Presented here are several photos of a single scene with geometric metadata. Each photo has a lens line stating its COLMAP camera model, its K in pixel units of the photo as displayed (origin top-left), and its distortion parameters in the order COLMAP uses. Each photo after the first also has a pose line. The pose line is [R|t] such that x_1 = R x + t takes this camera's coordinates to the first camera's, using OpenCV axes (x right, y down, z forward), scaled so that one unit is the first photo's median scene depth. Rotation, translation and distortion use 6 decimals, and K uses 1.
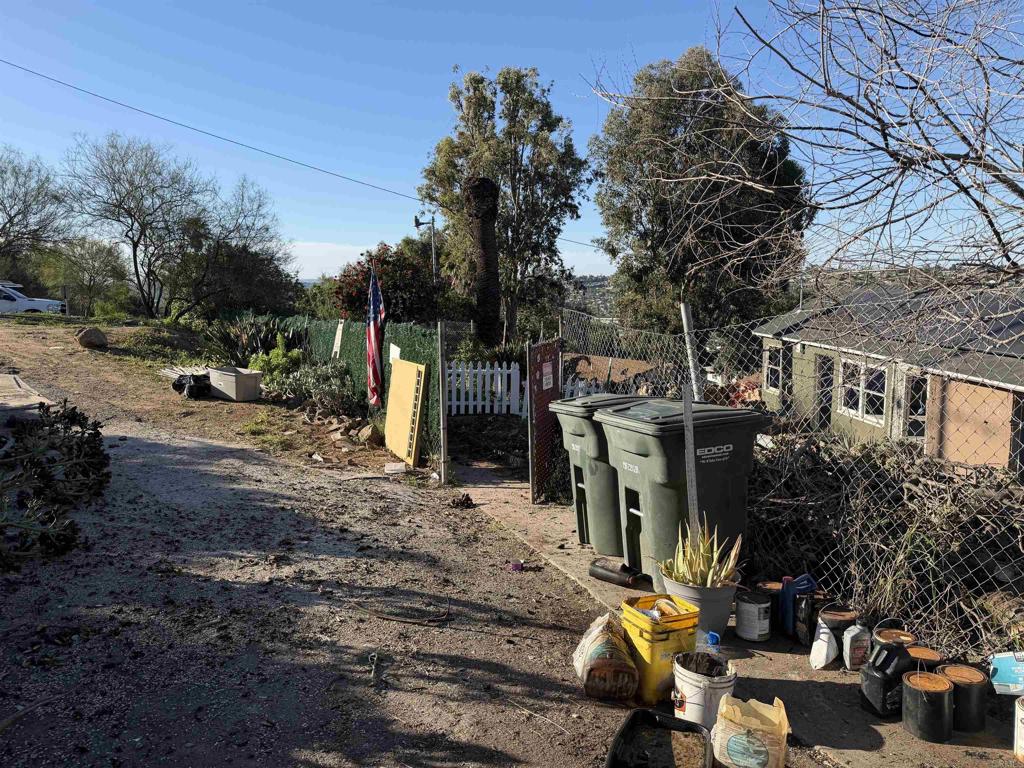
lens RADIAL K [[700.3, 0, 512.0], [0, 700.3, 384.0], [0, 0, 1]] dist [-0.004351, -0.003742]
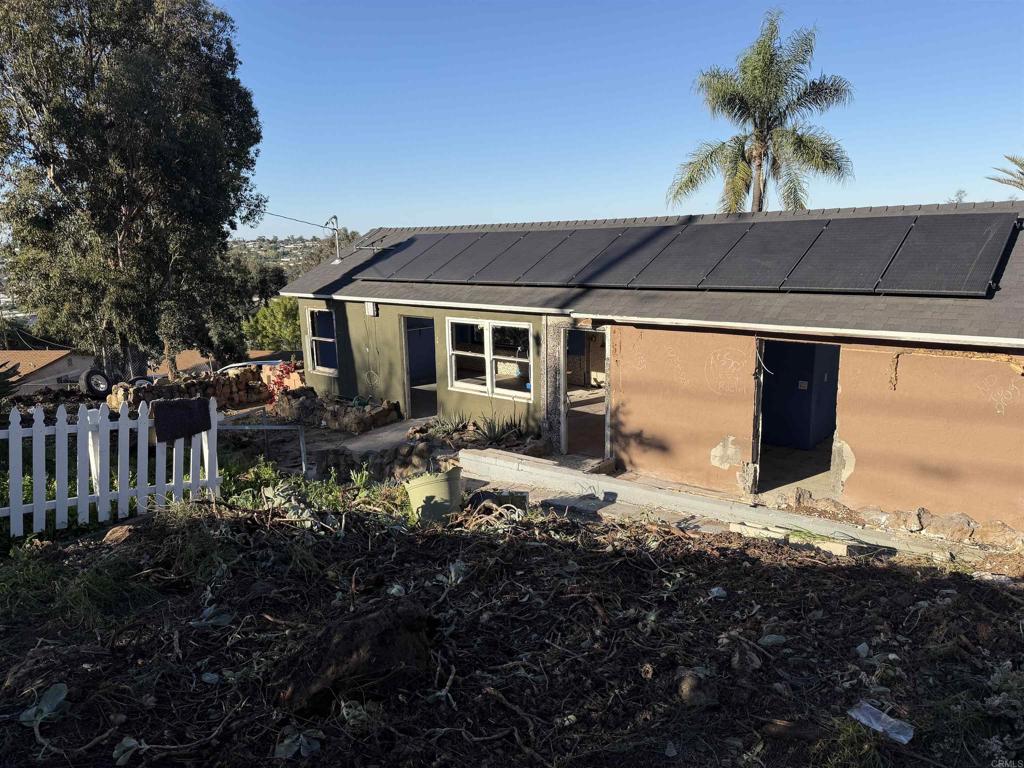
lens RADIAL K [[700.3, 0, 512.0], [0, 700.3, 384.0], [0, 0, 1]] dist [-0.004351, -0.003742]
pose [[0.686281, -0.136073, 0.714494, -0.009150], [0.108452, 0.990506, 0.084469, -0.017013], [-0.719205, 0.019519, 0.694524, 0.358309]]
